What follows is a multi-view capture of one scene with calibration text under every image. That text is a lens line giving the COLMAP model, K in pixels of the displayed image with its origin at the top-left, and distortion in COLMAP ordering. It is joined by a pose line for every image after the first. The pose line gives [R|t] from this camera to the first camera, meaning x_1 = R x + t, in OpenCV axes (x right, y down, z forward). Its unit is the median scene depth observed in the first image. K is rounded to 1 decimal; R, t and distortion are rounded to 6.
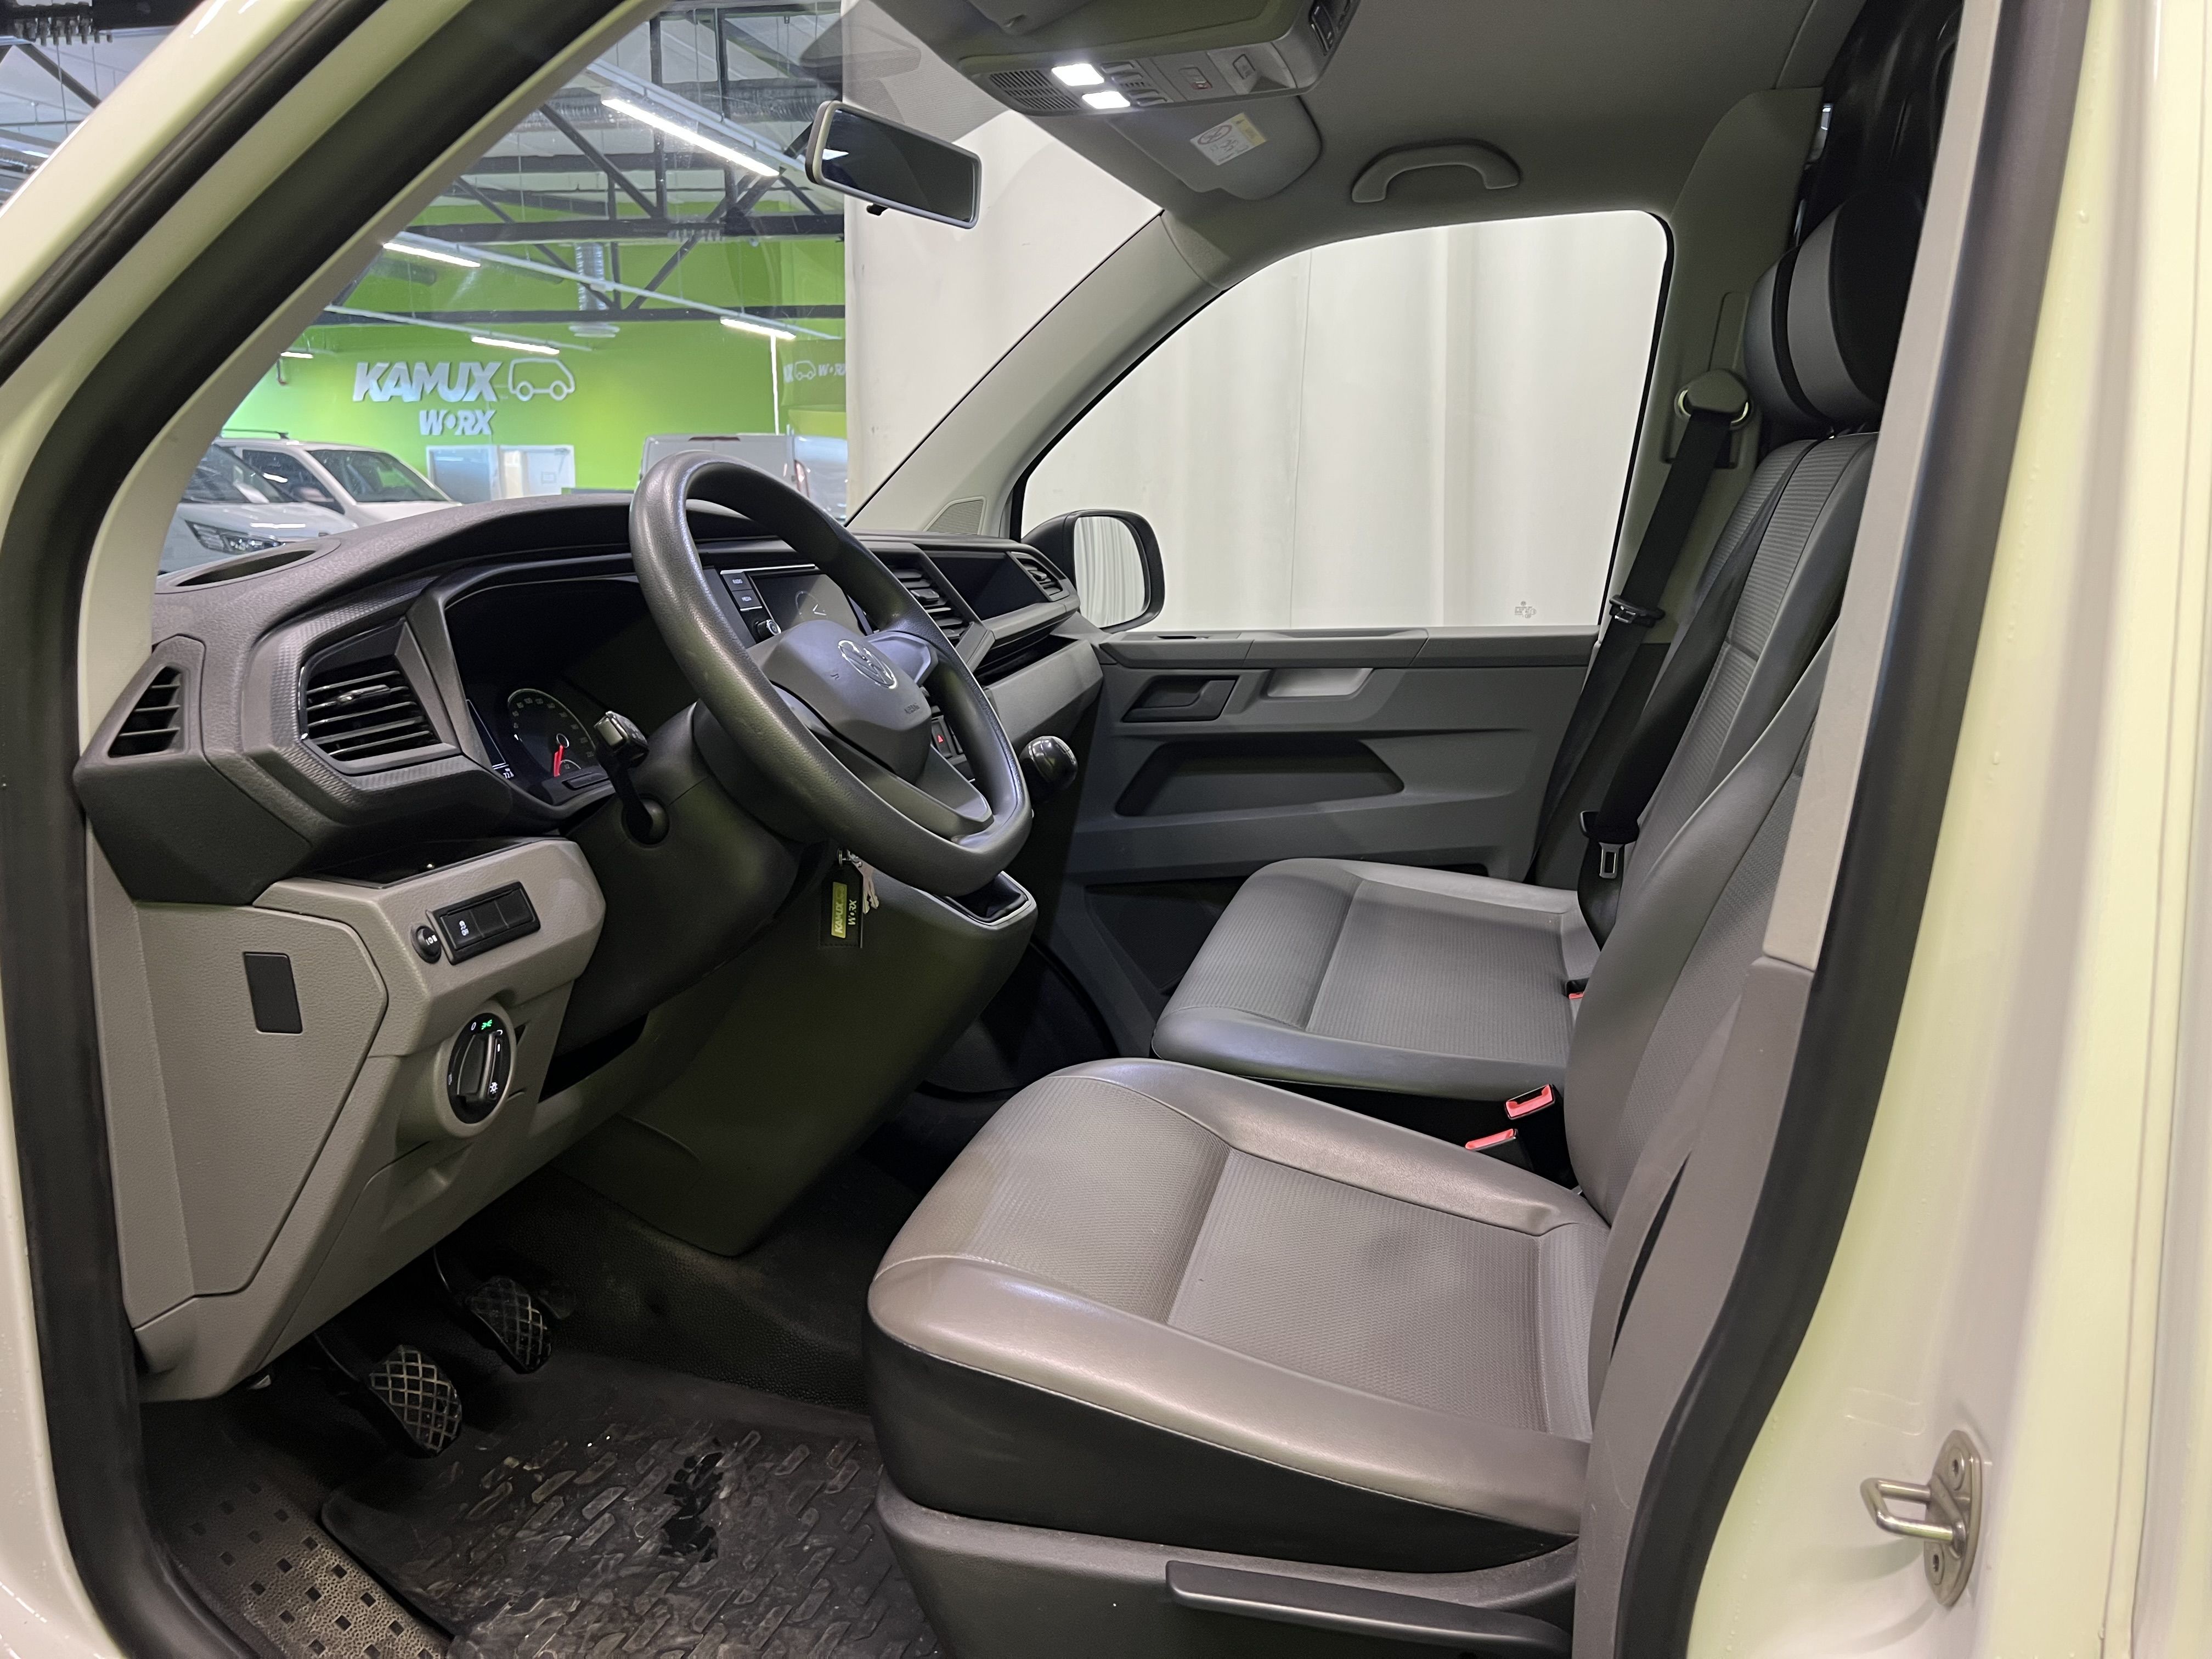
lens RADIAL K [[1666.1, 0, 1106.0], [0, 1666.1, 829.5], [0, 0, 1]] dist [-0.007033, -0.000815]
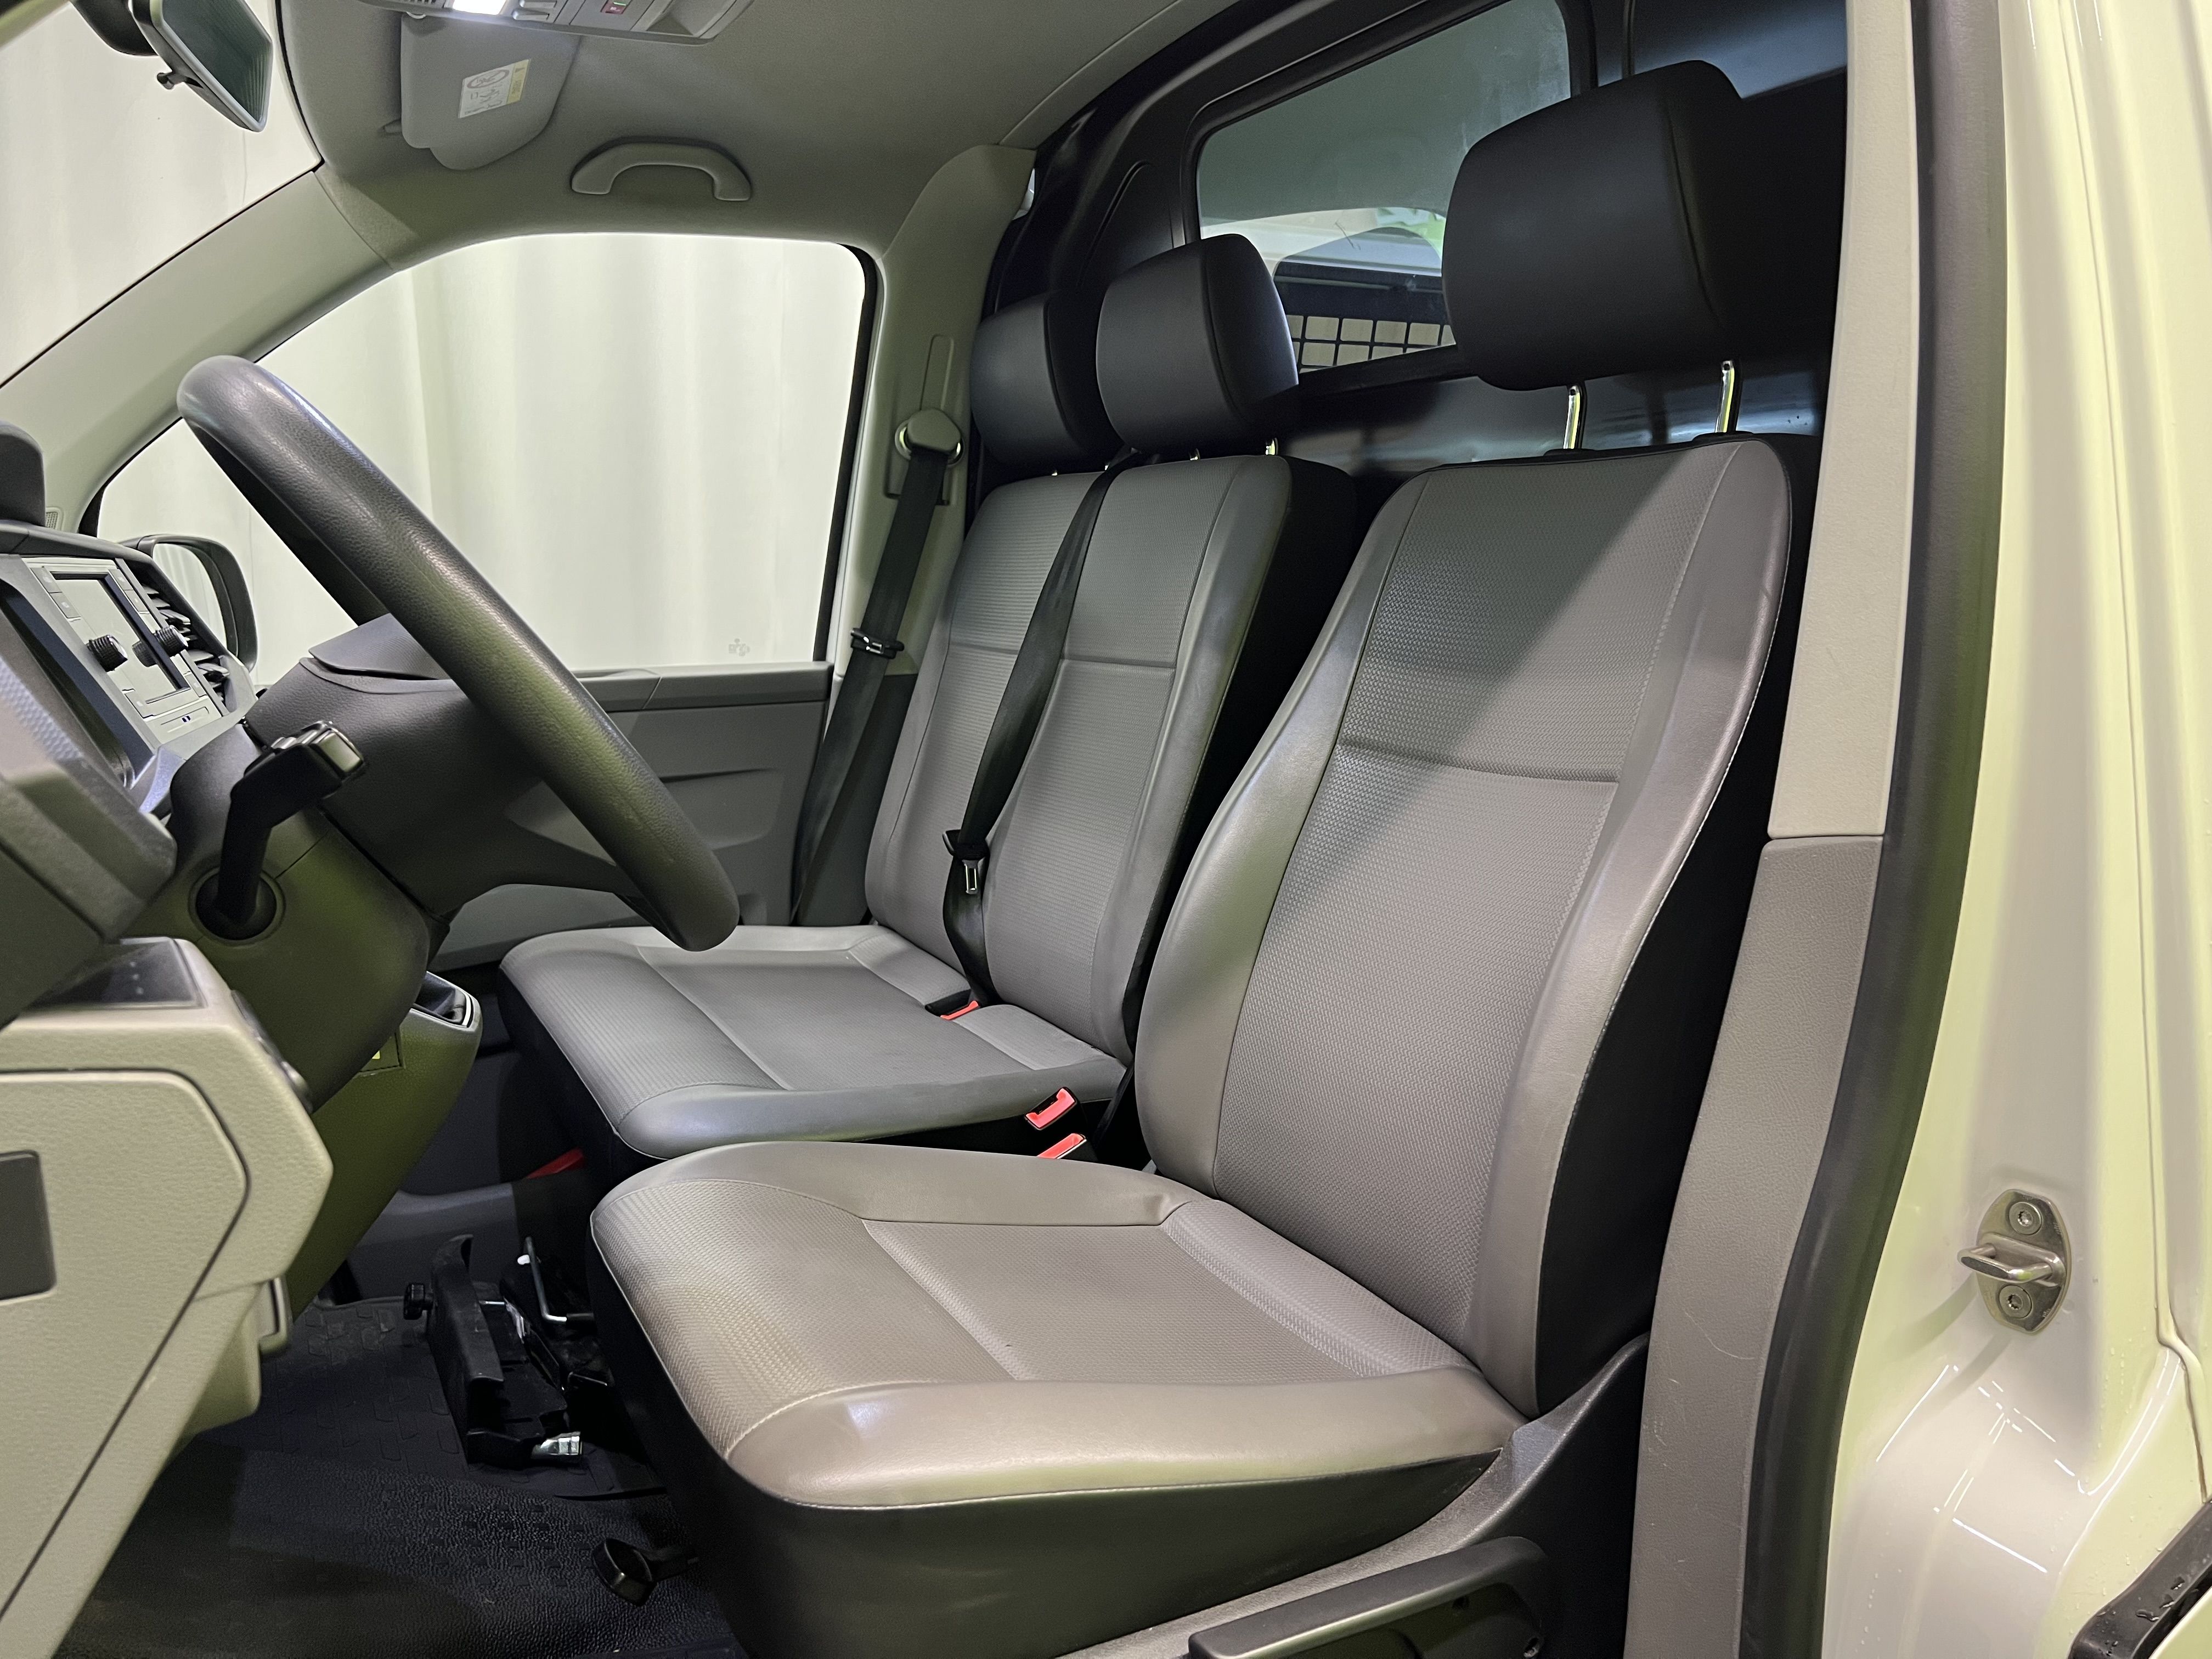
lens RADIAL K [[1683.4, 0, 1106.0], [0, 1683.4, 829.5], [0, 0, 1]] dist [0.049360, -0.001381]
pose [[0.758491, -0.089213, 0.645548, -0.257105], [0.123626, 0.992296, -0.008123, 0.007977], [-0.639850, 0.085968, 0.763676, 0.143011]]
